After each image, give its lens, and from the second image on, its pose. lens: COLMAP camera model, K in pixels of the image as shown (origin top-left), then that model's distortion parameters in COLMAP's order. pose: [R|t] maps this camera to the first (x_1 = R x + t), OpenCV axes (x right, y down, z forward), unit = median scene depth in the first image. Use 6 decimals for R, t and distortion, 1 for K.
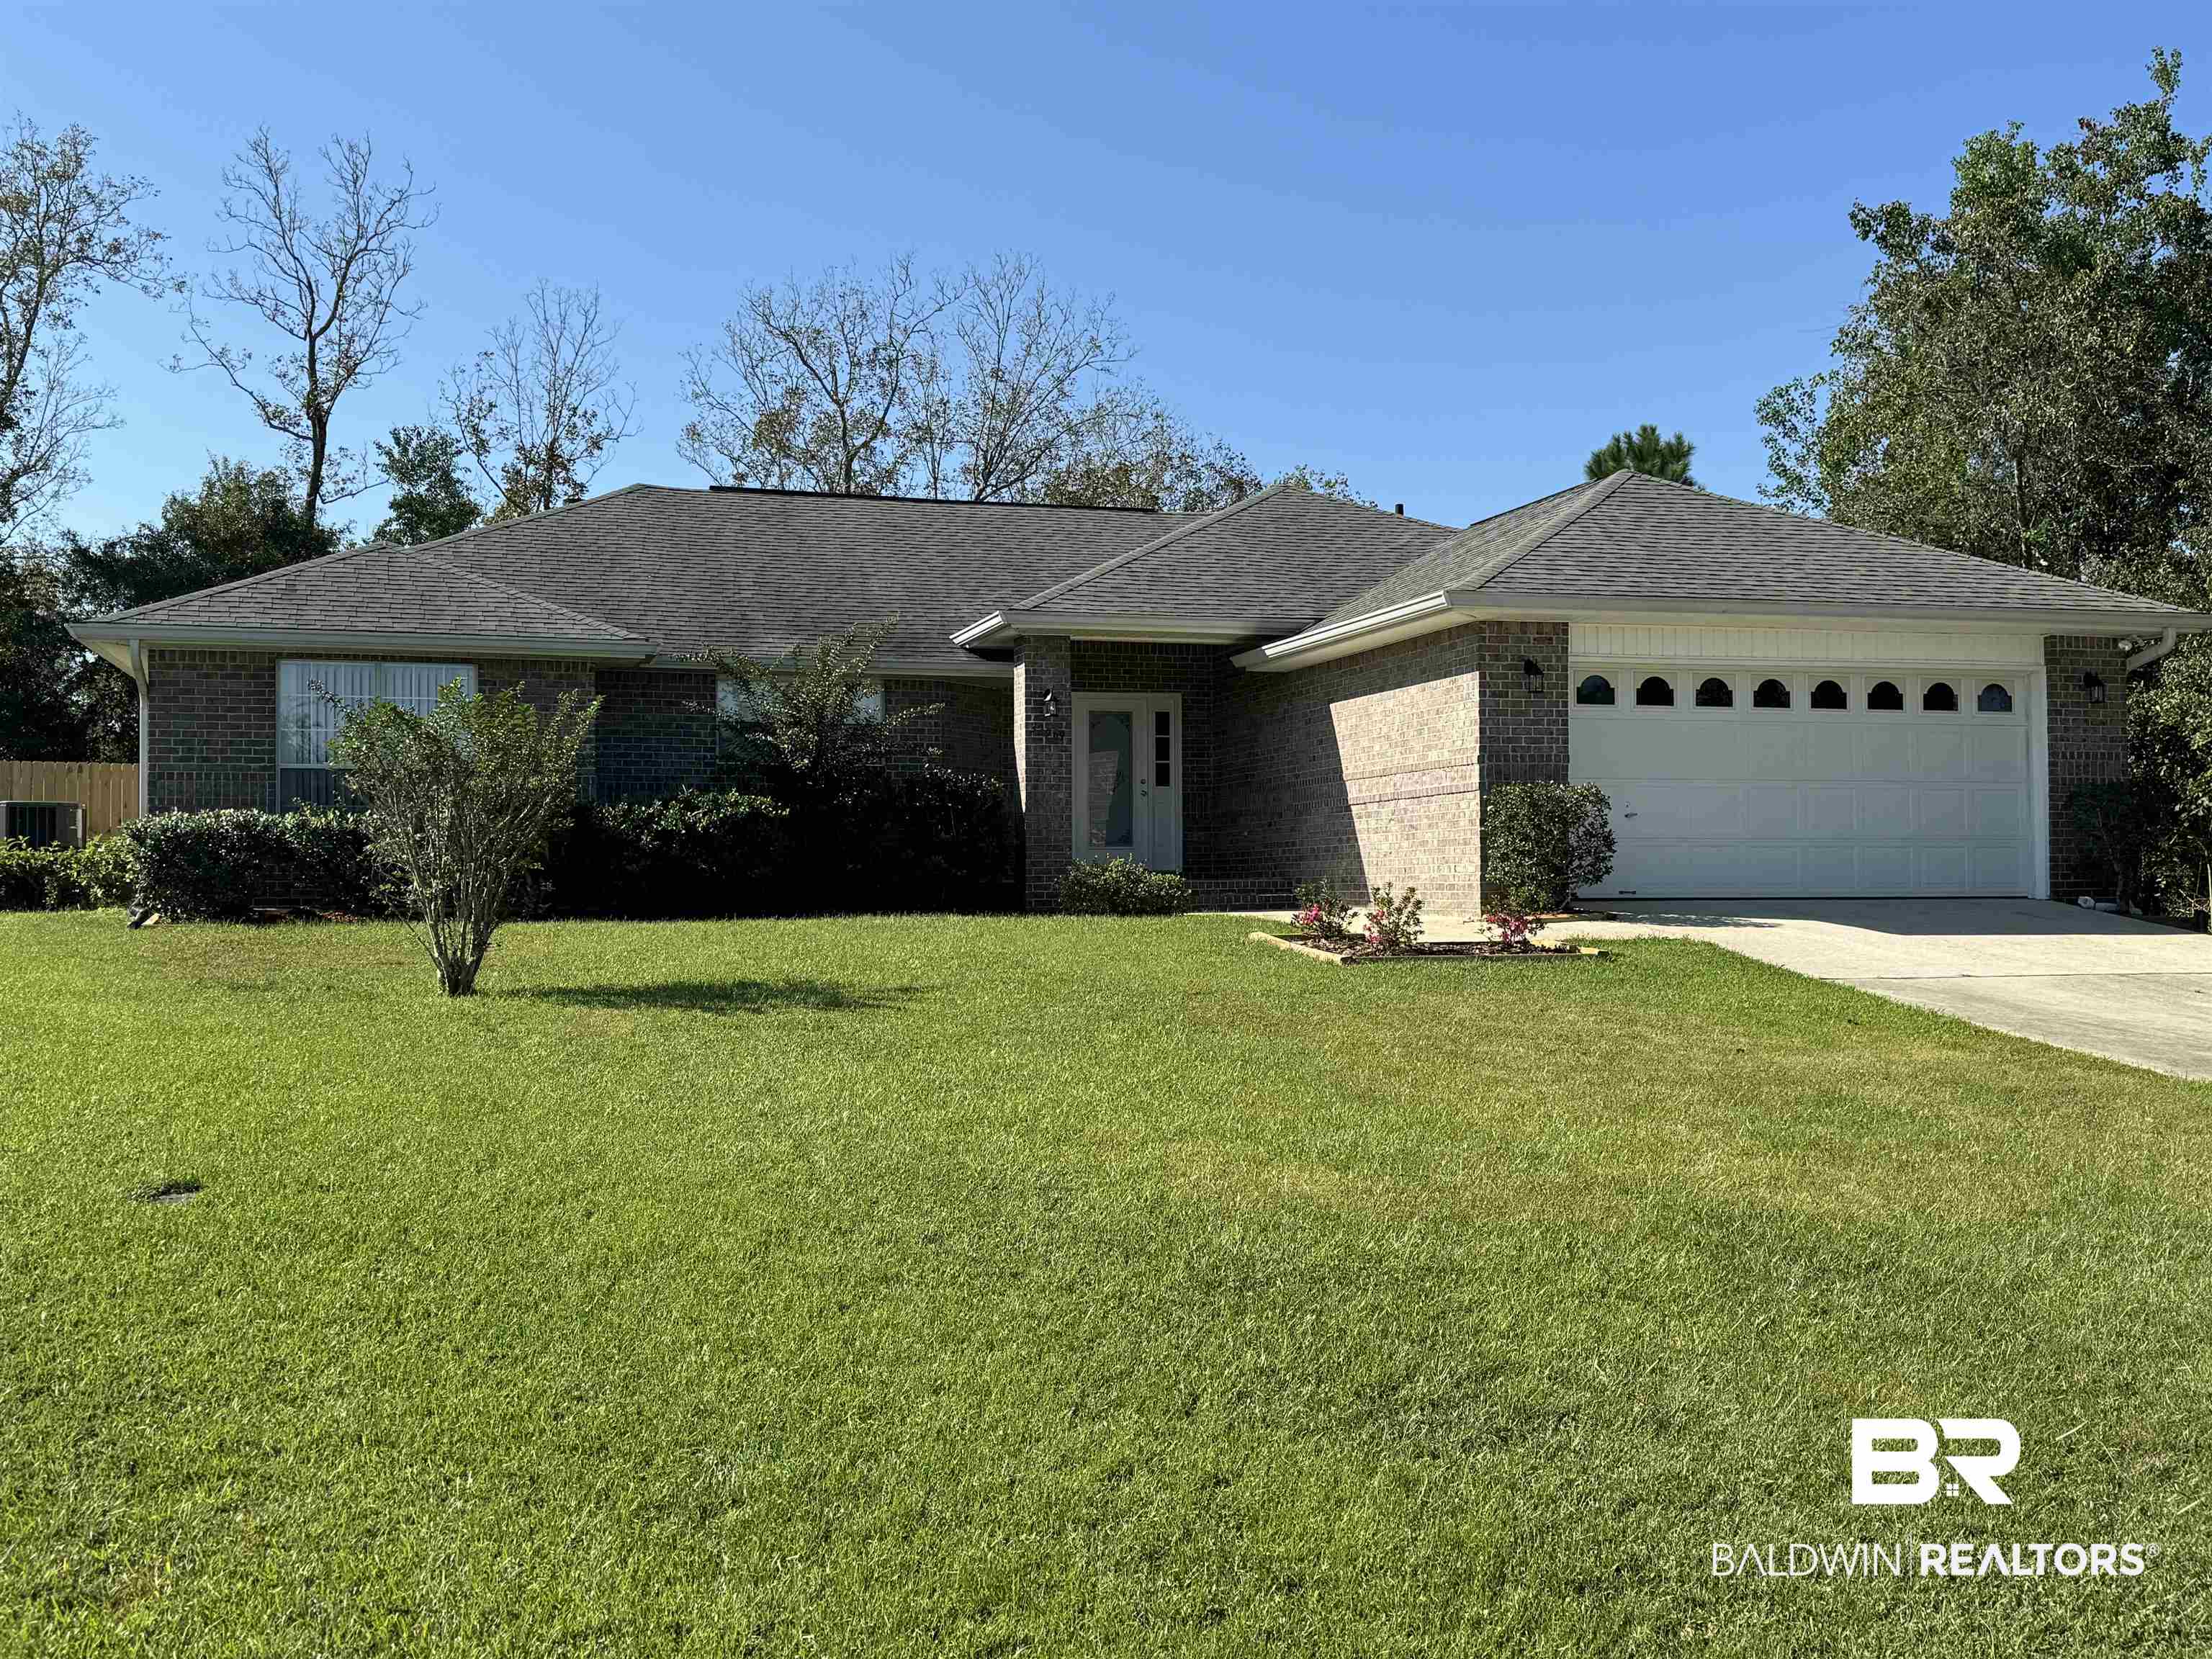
lens RADIAL K [[2167.6, 0, 1106.0], [0, 2167.6, 829.5], [0, 0, 1]] dist [0.159955, -0.407943]
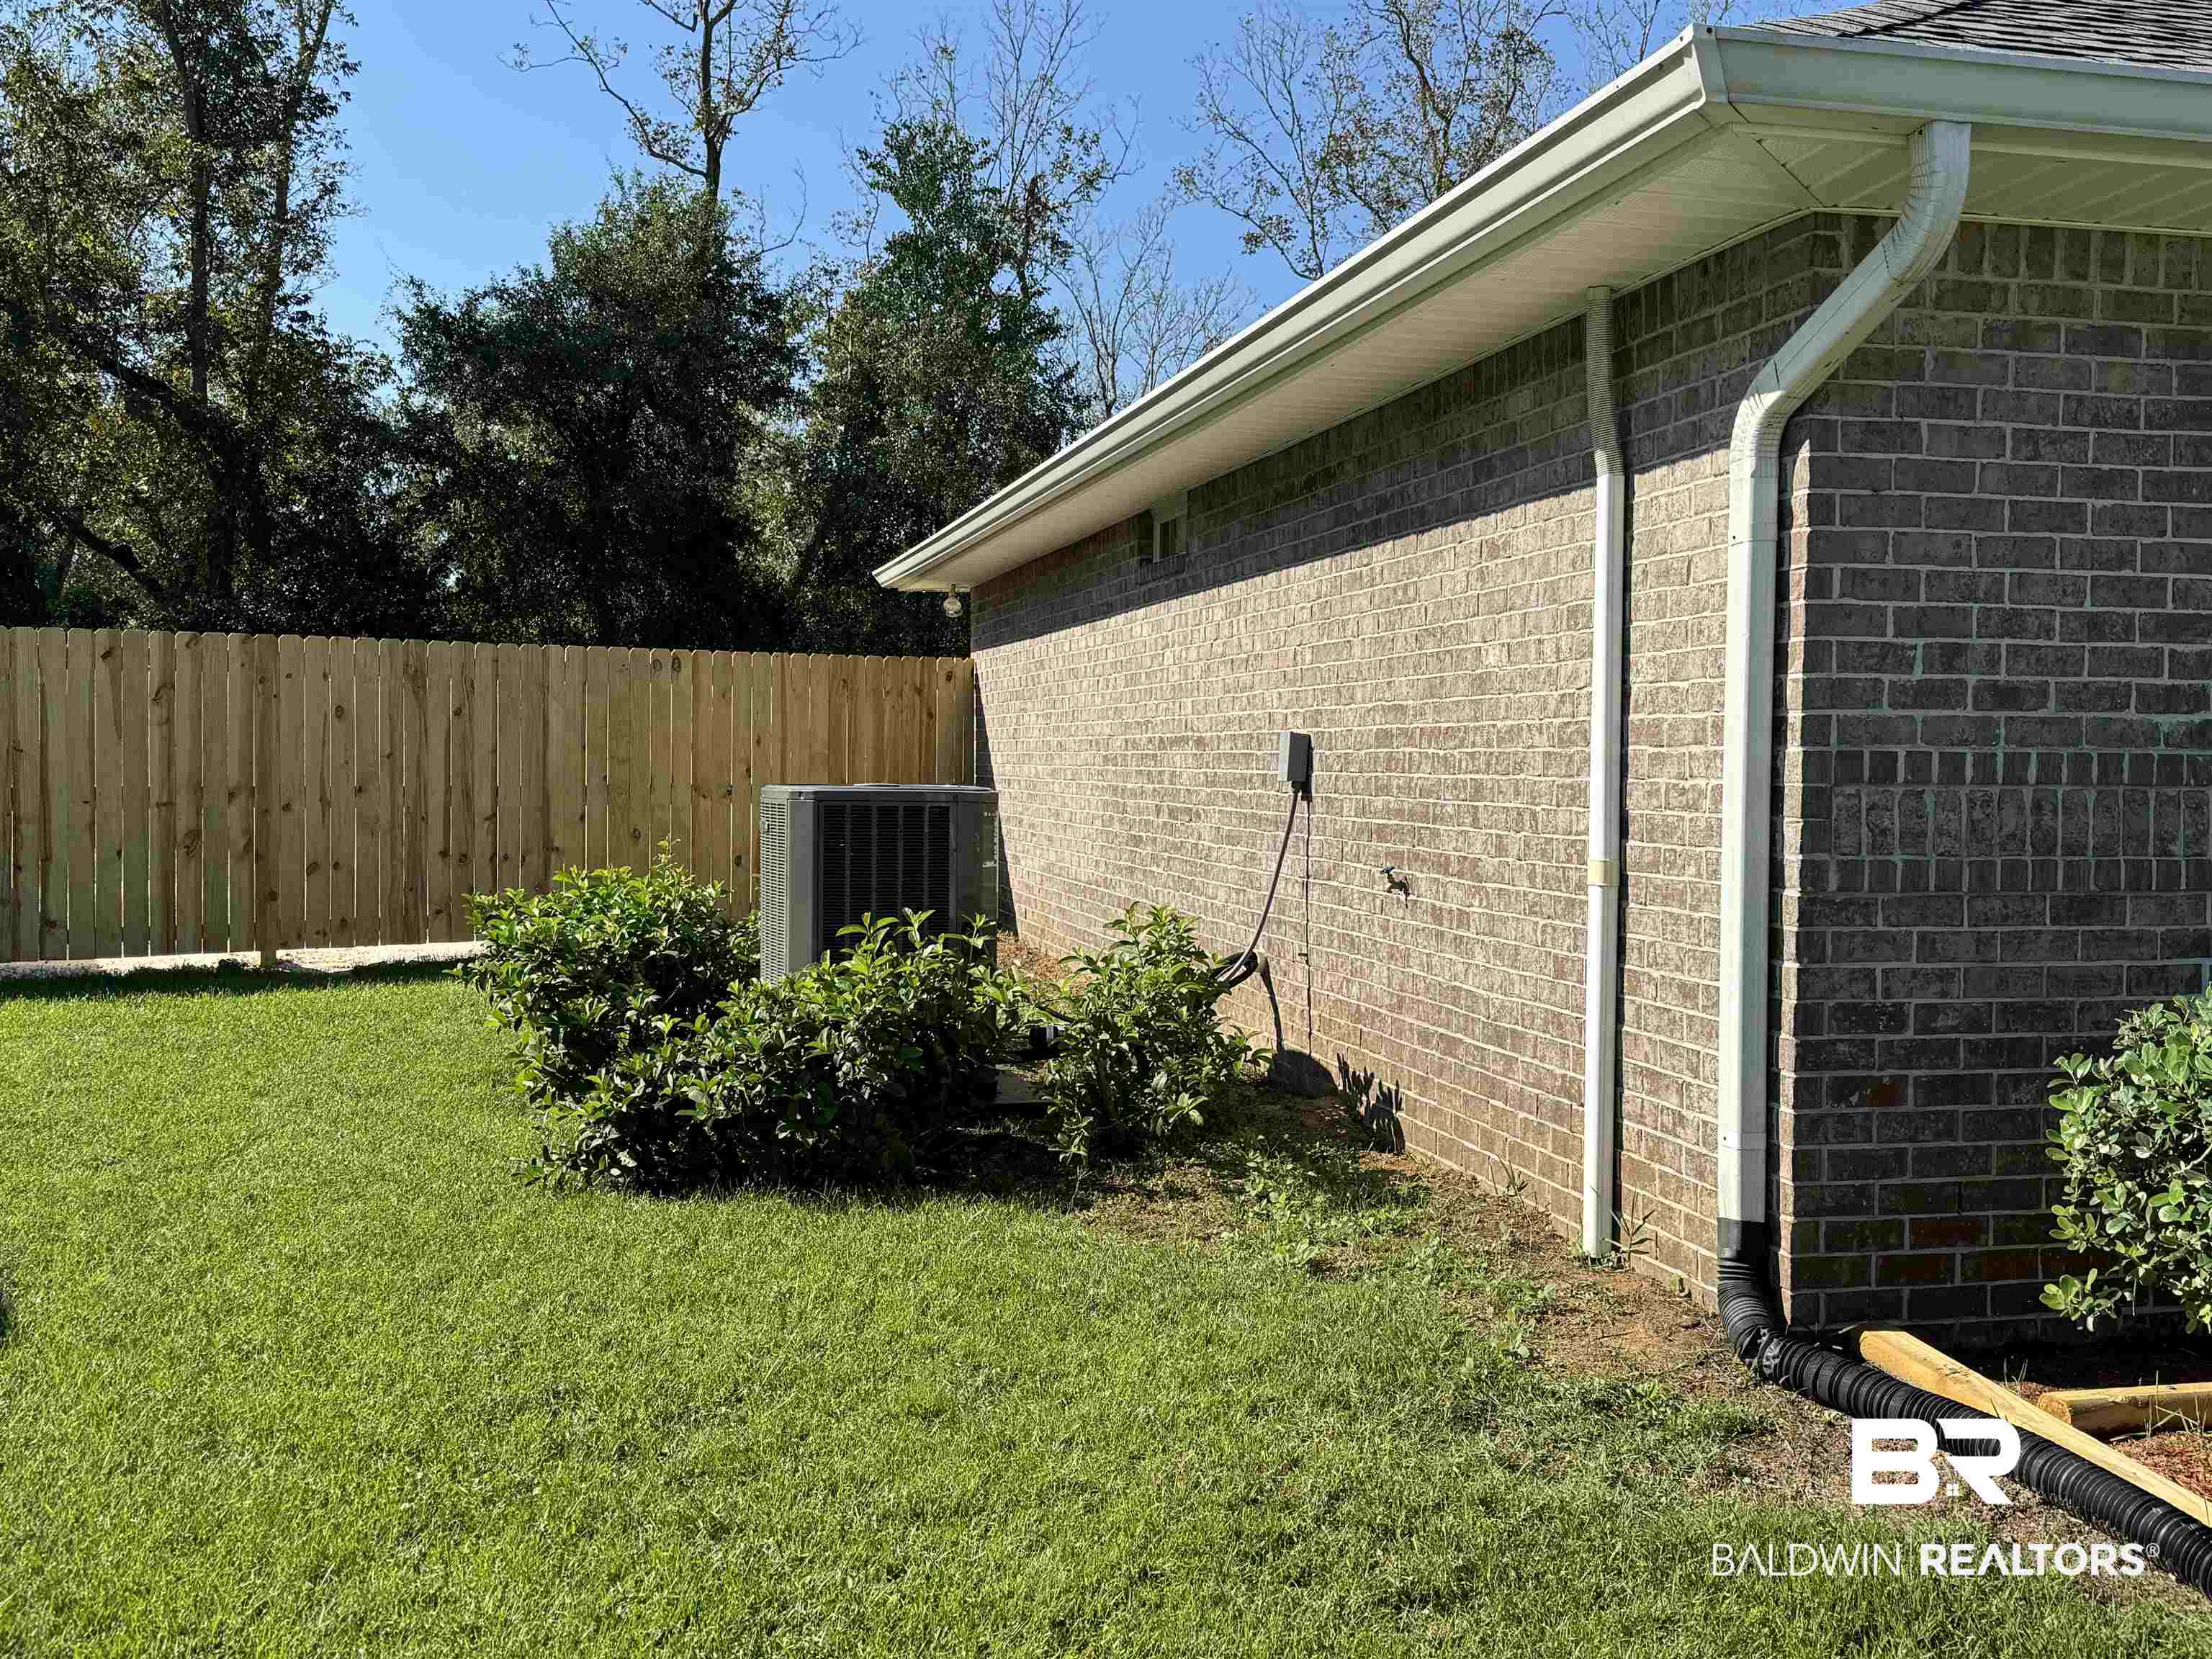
lens RADIAL K [[2167.6, 0, 1106.0], [0, 2167.6, 829.5], [0, 0, 1]] dist [0.159955, -0.407943]
pose [[0.998187, 0.016650, -0.057844, -0.222065], [-0.013098, 0.998037, 0.061243, -0.013923], [0.058750, -0.060374, 0.996445, 0.343843]]
